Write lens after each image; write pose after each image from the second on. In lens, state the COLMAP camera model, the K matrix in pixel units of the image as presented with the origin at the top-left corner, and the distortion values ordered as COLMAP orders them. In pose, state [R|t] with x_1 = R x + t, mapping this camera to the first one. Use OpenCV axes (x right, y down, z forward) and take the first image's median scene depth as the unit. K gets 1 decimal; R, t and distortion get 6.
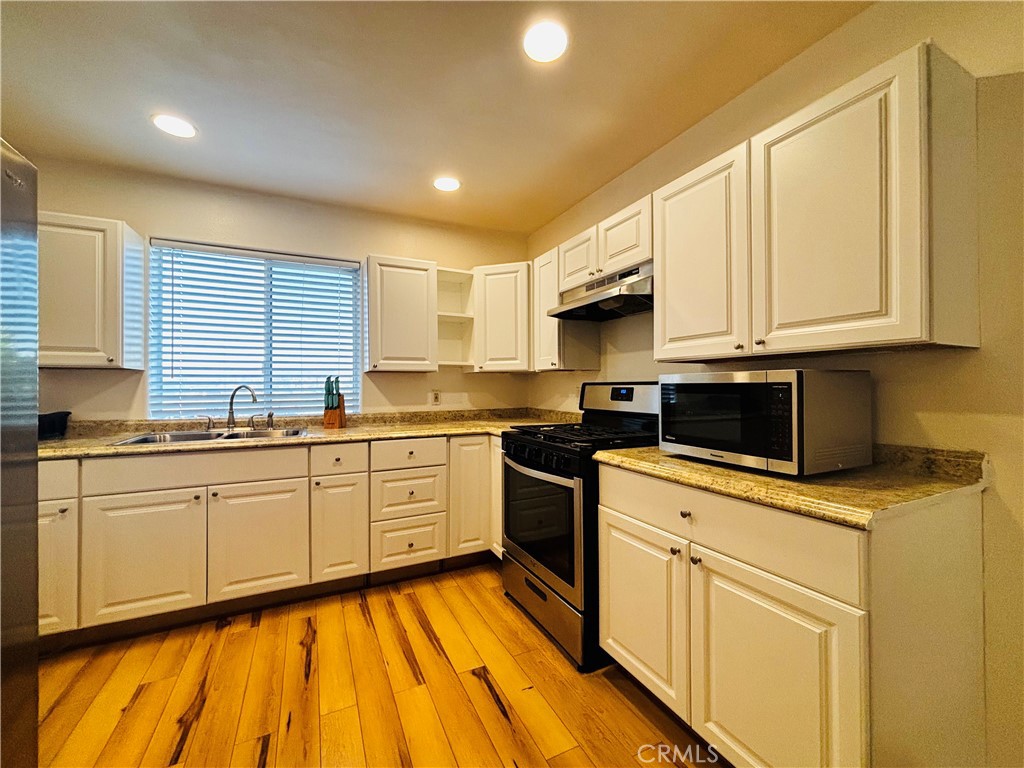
lens RADIAL K [[418.7, 0, 512.0], [0, 418.7, 384.0], [0, 0, 1]] dist [-0.000412, -0.000190]
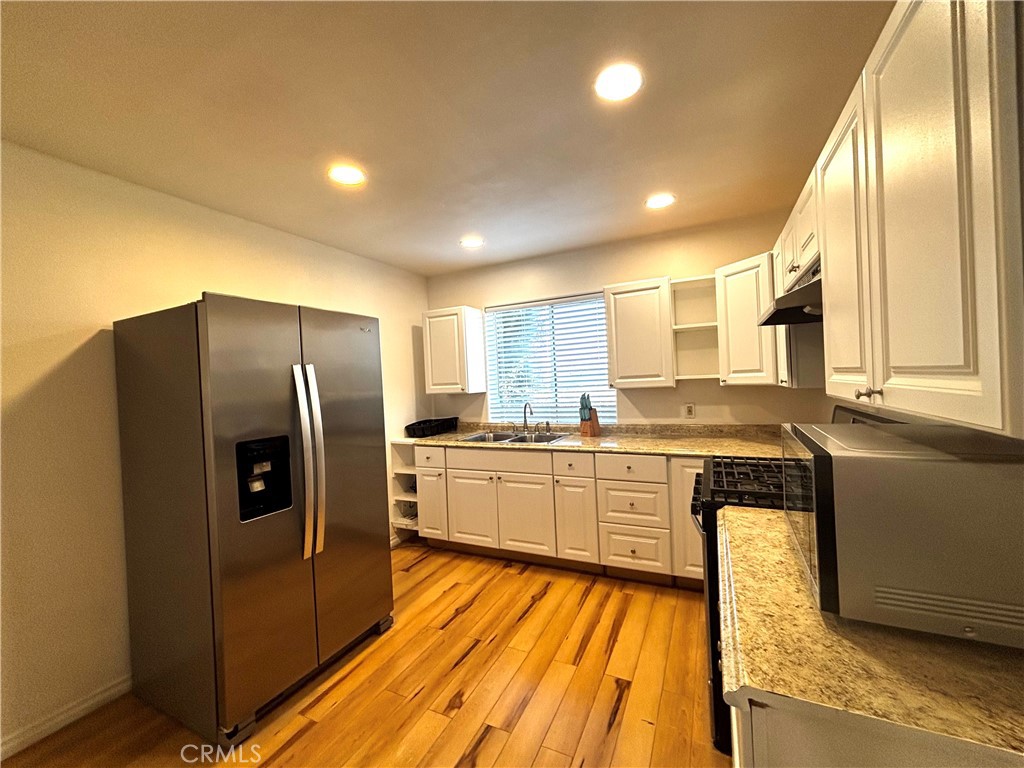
lens RADIAL K [[417.2, 0, 508.4], [0, 417.2, 381.4], [0, 0, 1]] dist [-0.013773, 0.008579]
pose [[0.608049, -0.023492, -0.793552, 0.455959], [0.044653, 0.998992, 0.004641, -0.080963], [0.792643, -0.038256, 0.608484, 0.108158]]
